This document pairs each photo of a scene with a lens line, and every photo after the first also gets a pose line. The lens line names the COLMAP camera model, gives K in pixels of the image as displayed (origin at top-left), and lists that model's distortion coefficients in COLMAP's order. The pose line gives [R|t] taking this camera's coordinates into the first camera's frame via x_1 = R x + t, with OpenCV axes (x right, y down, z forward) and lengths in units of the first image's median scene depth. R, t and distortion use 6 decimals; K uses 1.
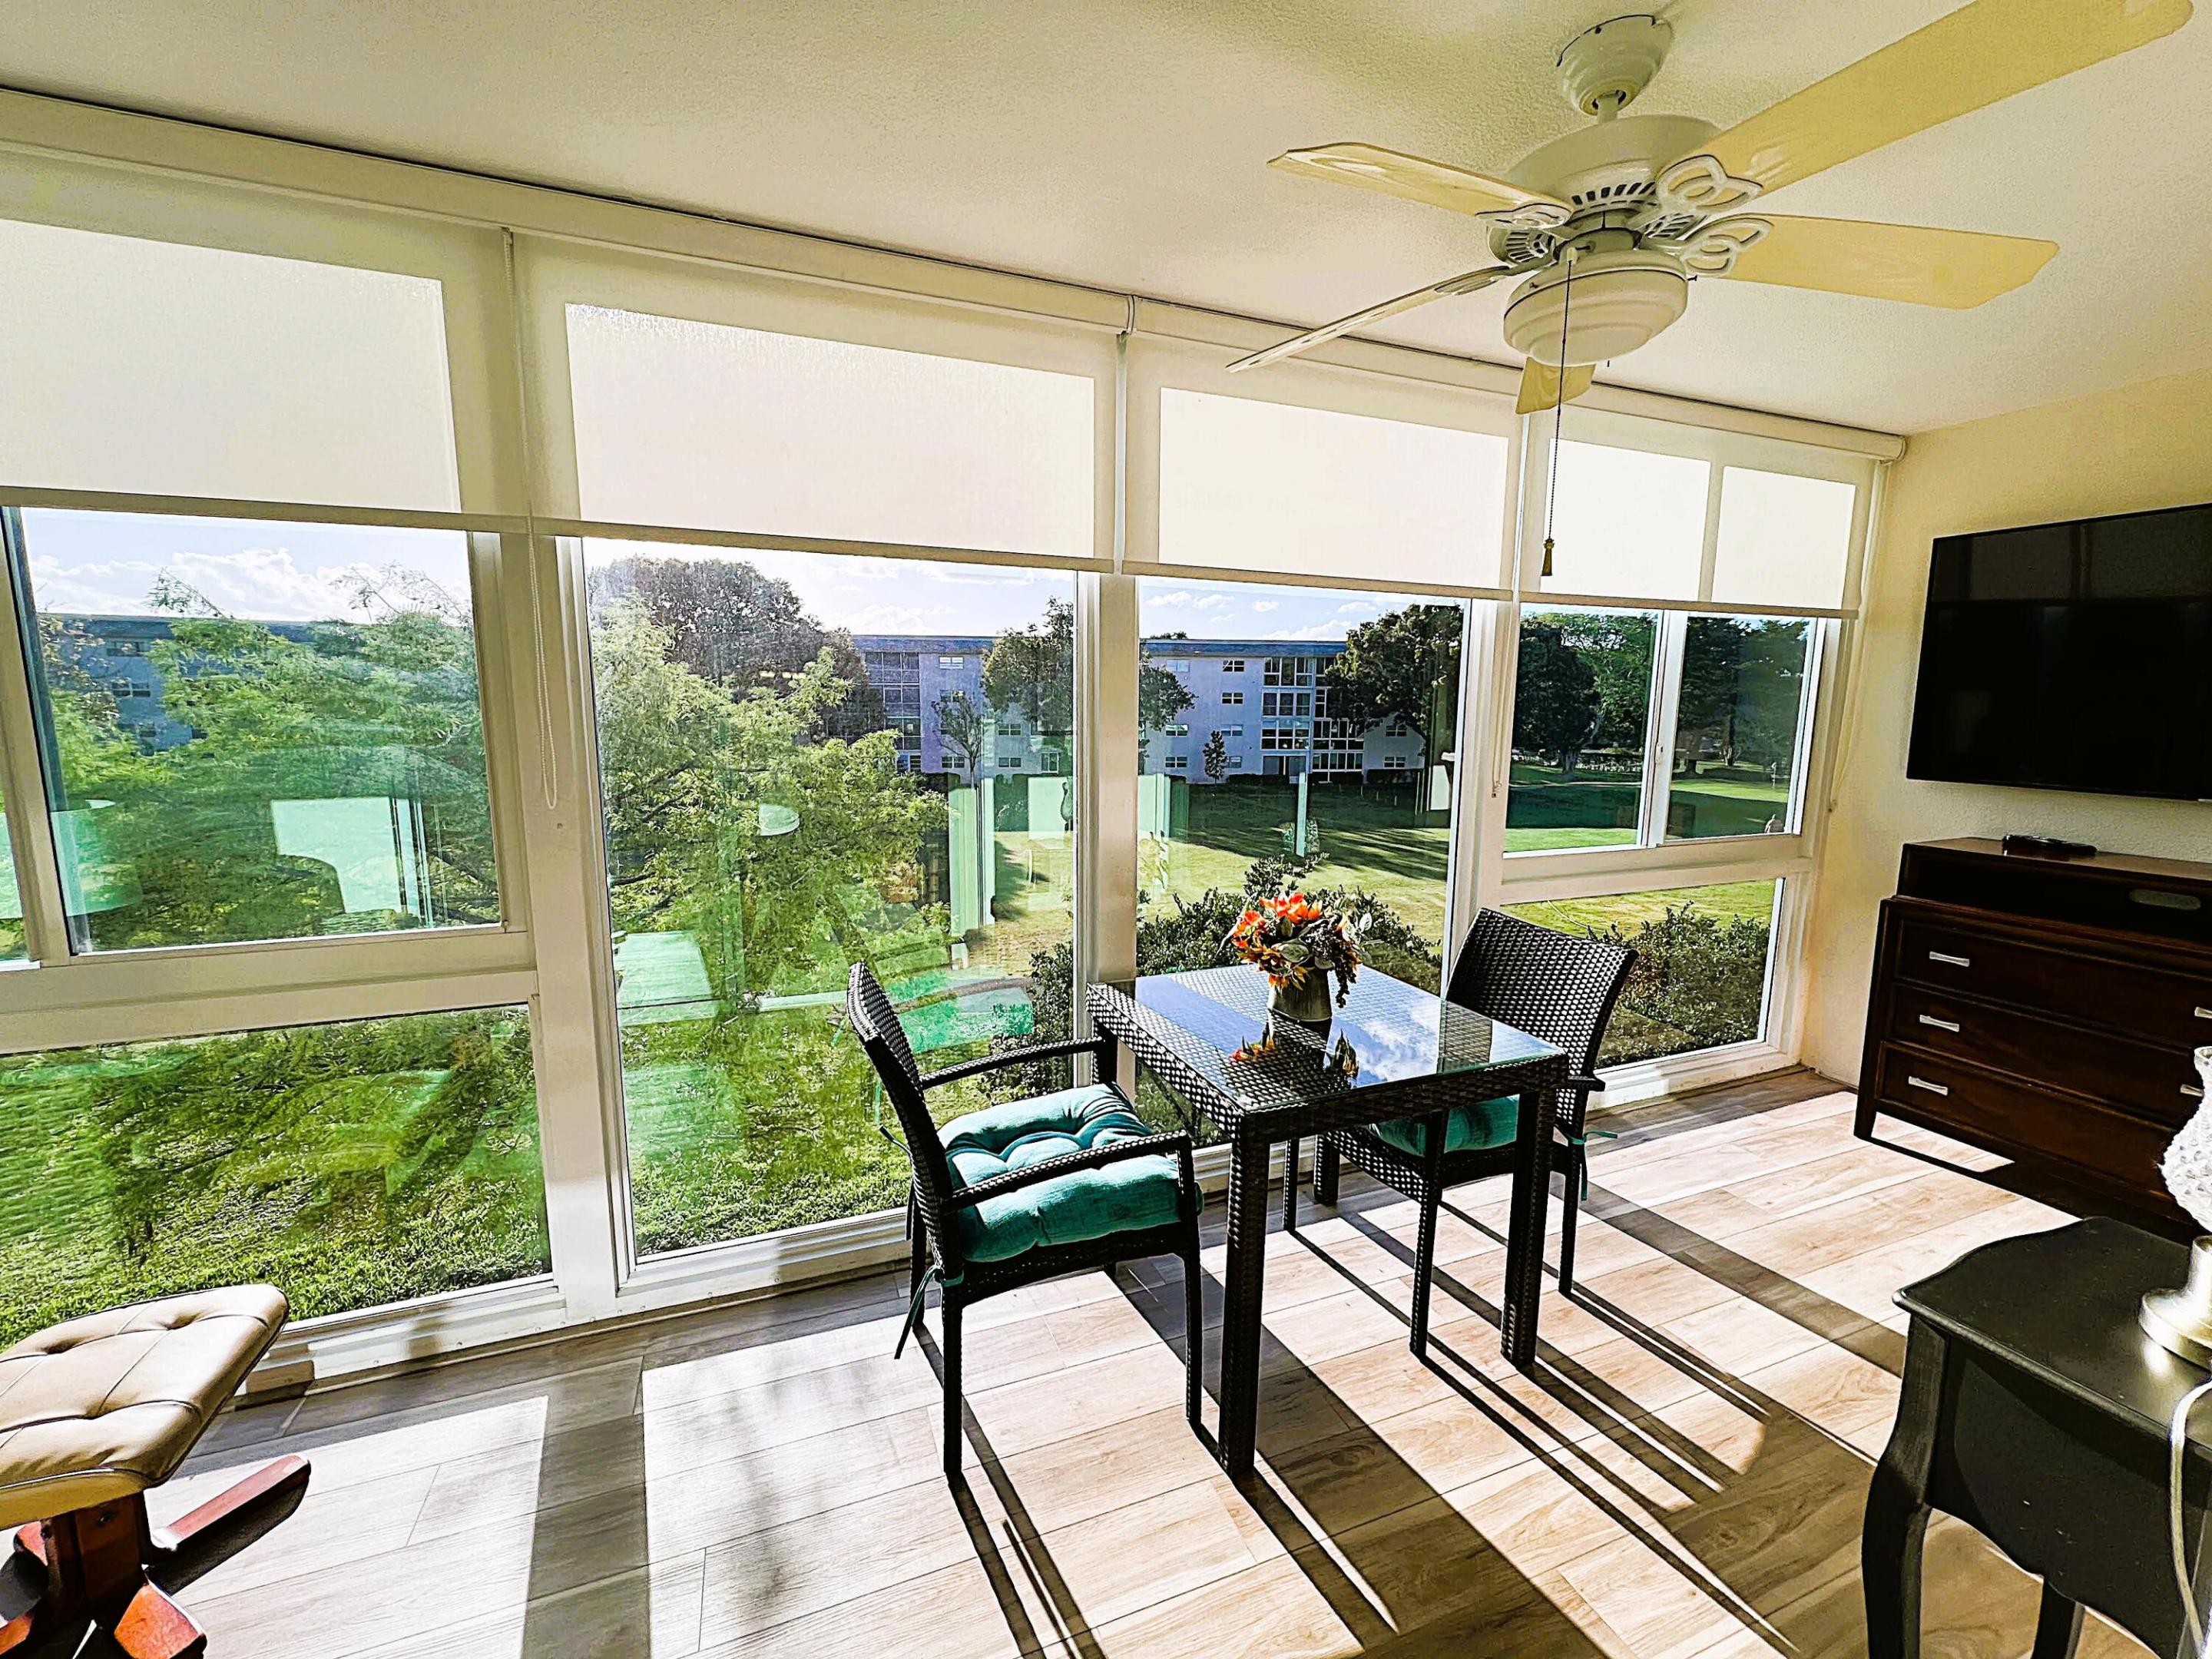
lens RADIAL K [[897.7, 0, 1097.6], [0, 897.7, 837.3], [0, 0, 1]] dist [-0.002584, 0.000439]
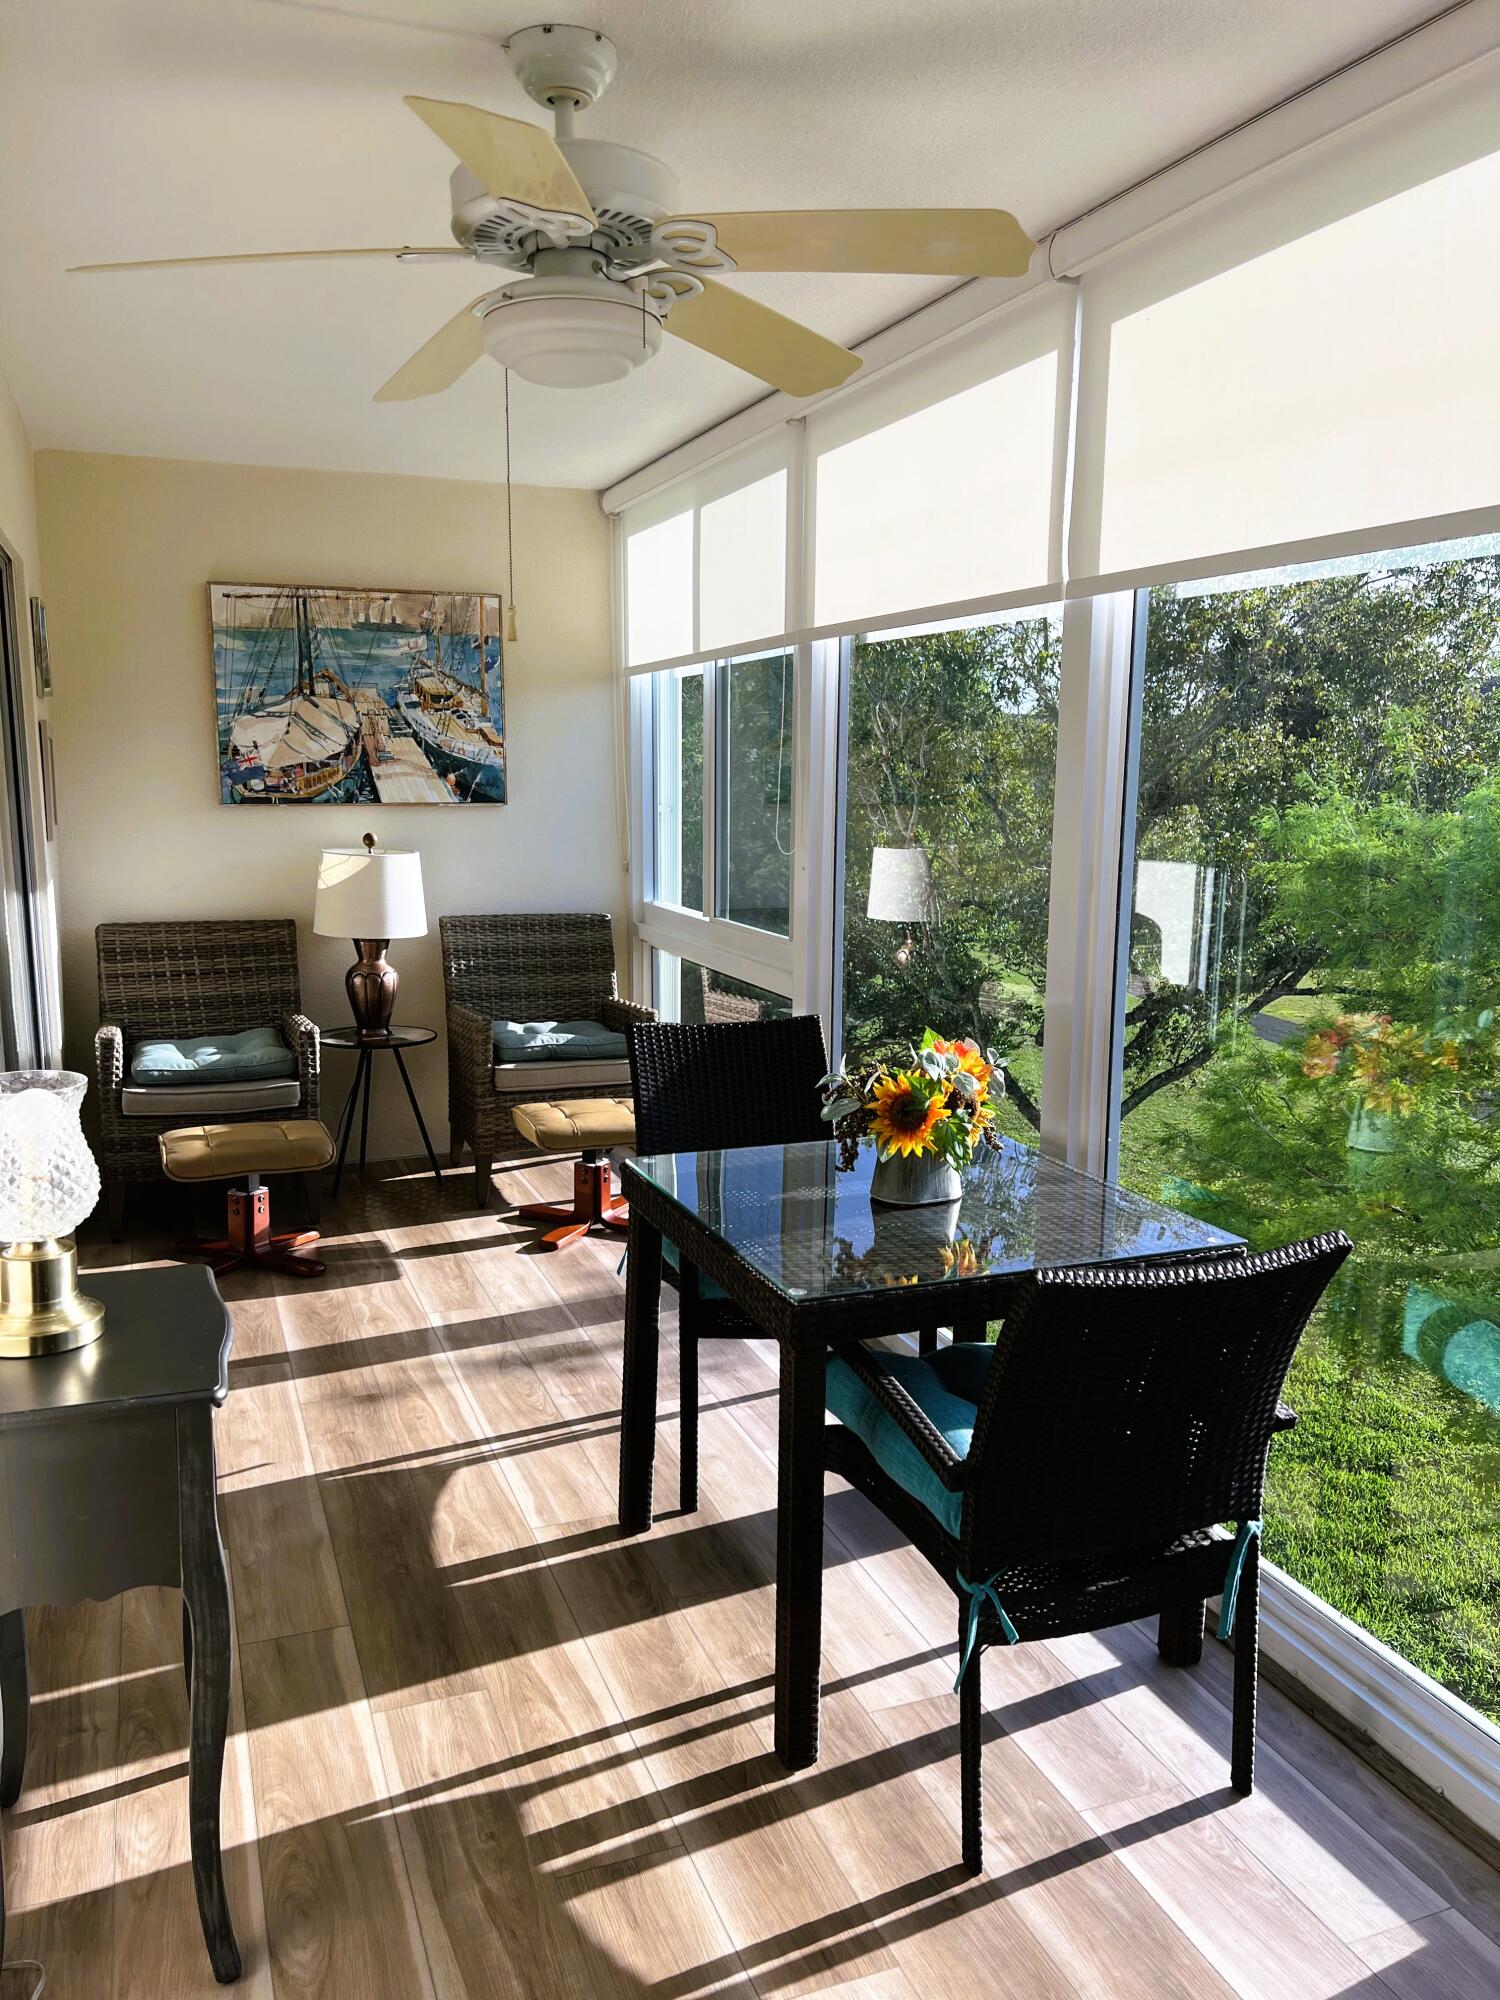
lens RADIAL K [[1490.5, 0, 747.3], [0, 1490.5, 1000.7], [0, 0, 1]] dist [0.045759, -0.042670]
pose [[0.006500, 0.161089, -0.986919, 1.520297], [-0.142620, 0.976999, 0.158530, -0.156702], [0.989756, 0.139724, 0.029325, 0.860587]]
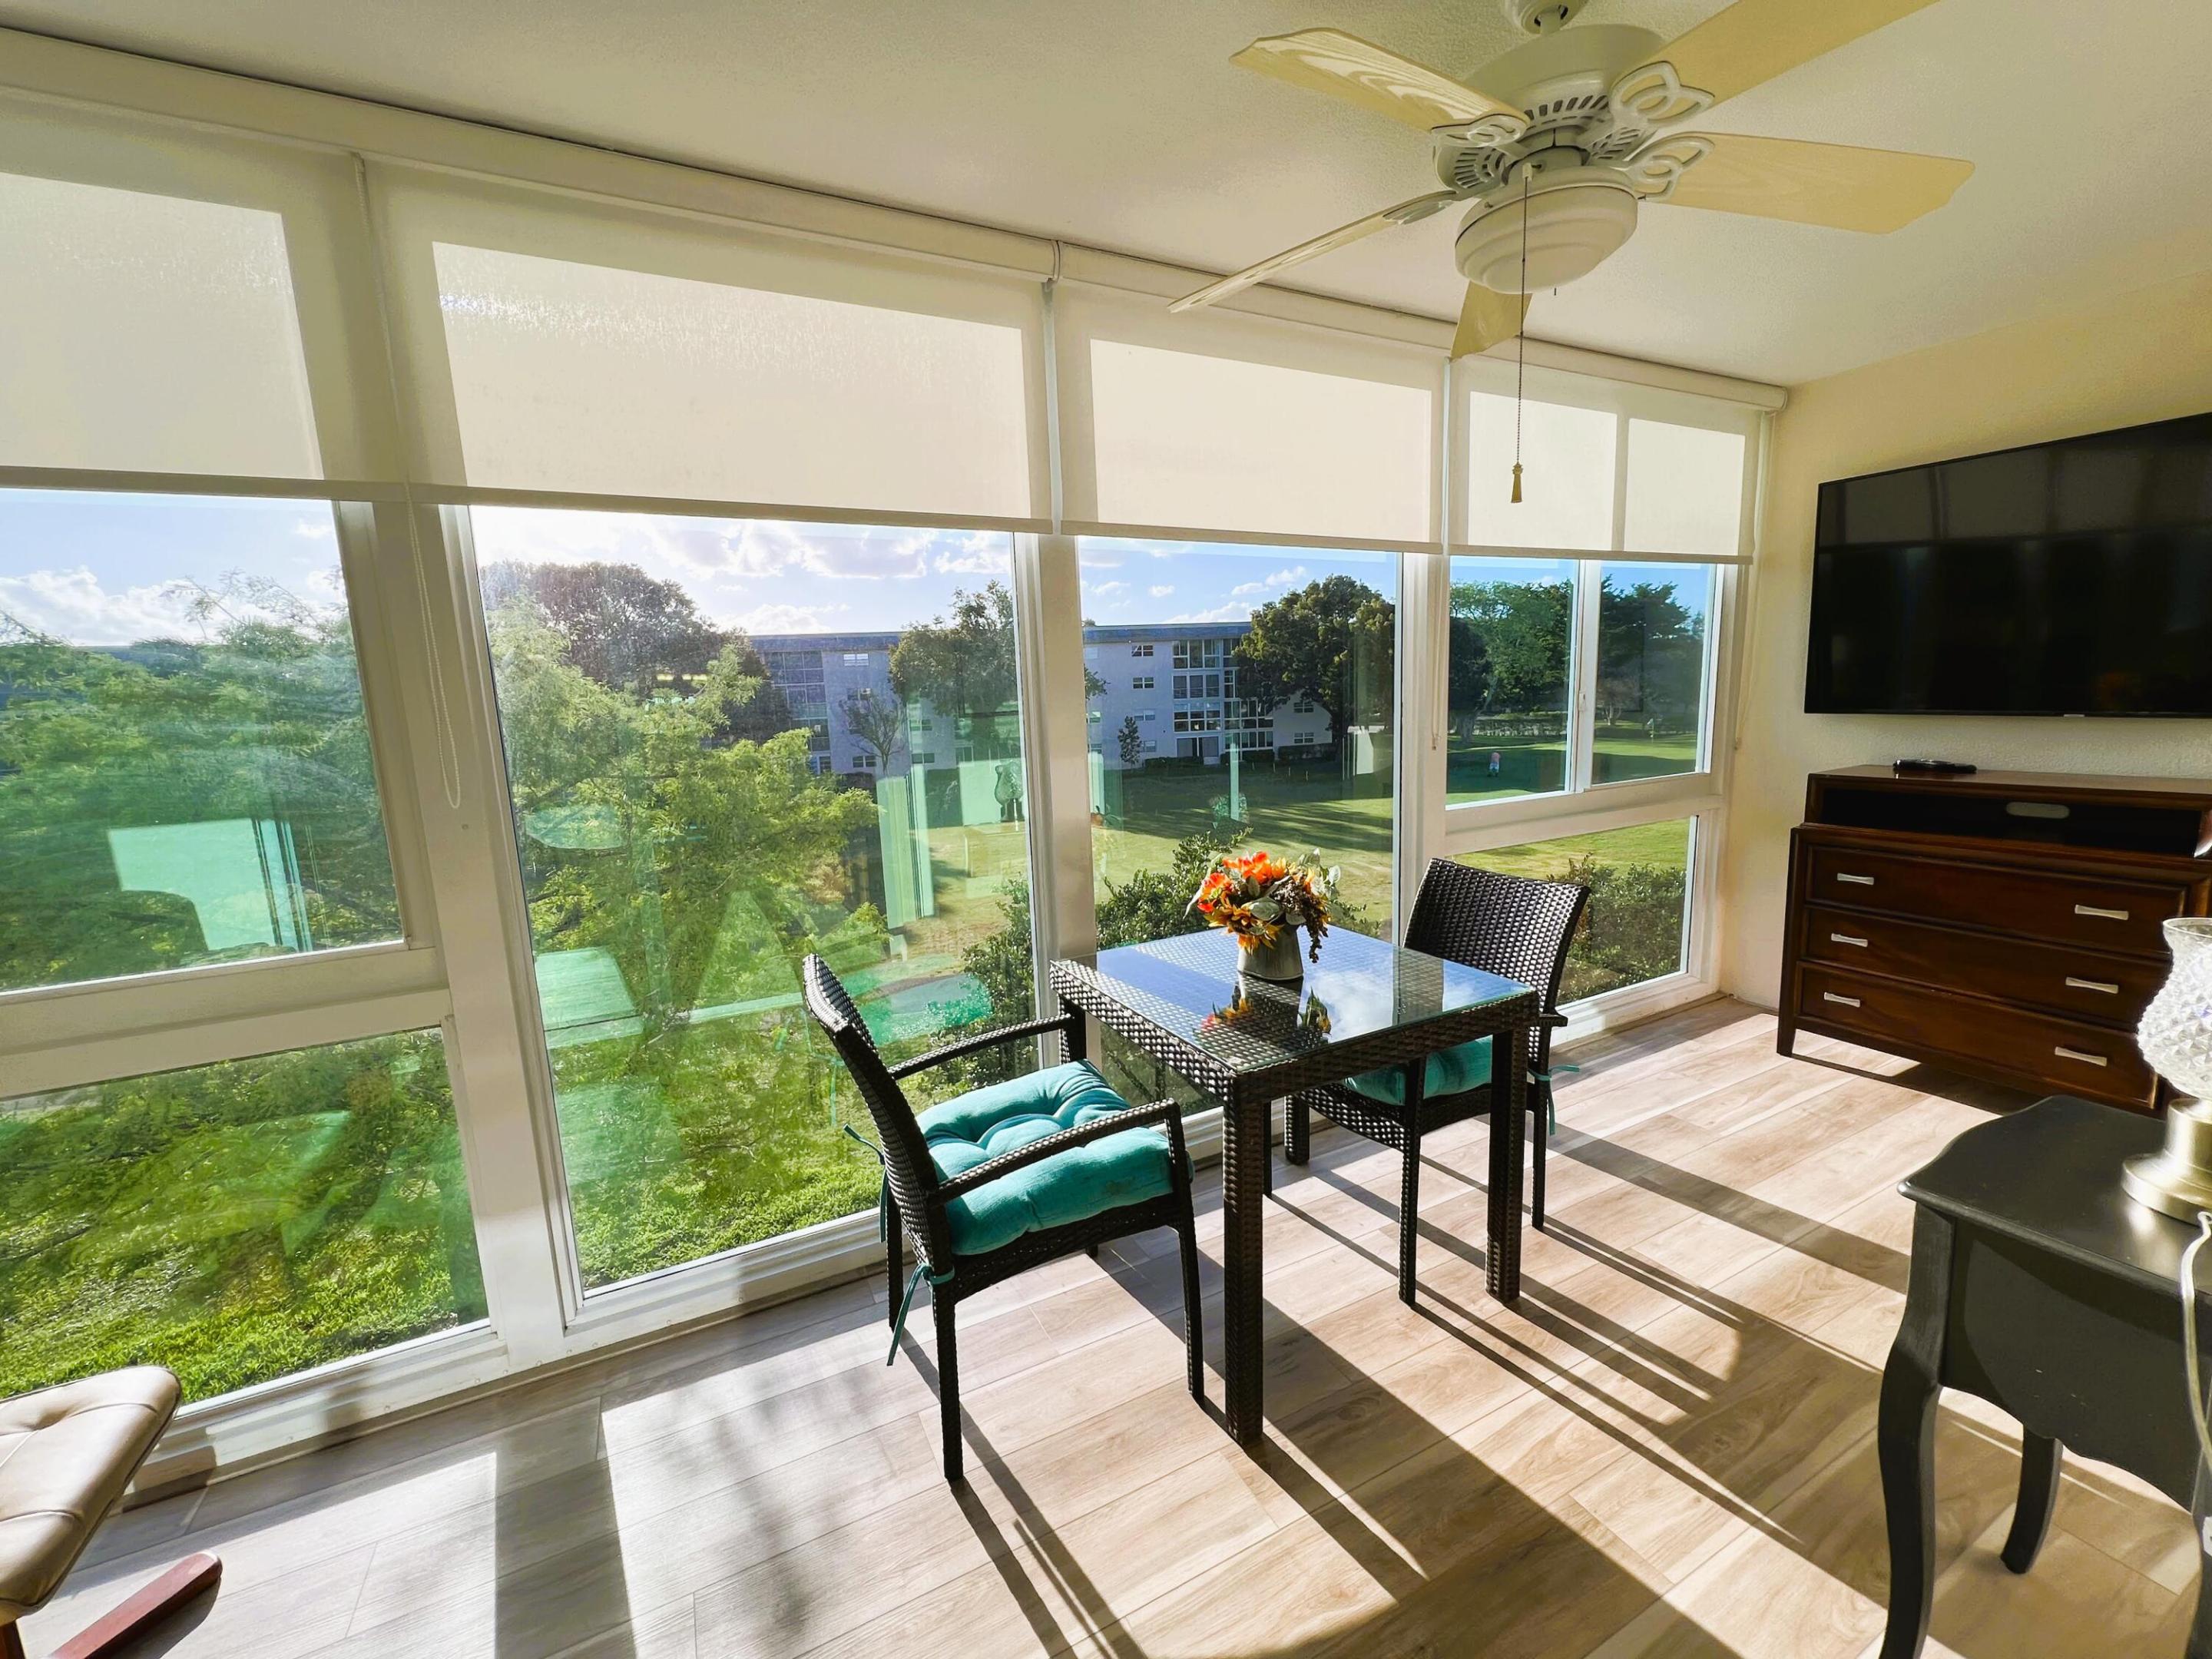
lens RADIAL K [[897.7, 0, 1103.1], [0, 897.7, 836.4], [0, 0, 1]] dist [-0.002584, 0.000439]
pose [[0.993674, -0.062115, 0.093557, -0.044266], [0.061067, 0.998035, 0.014027, 0.022647], [-0.094244, -0.008225, 0.995515, 0.037746]]
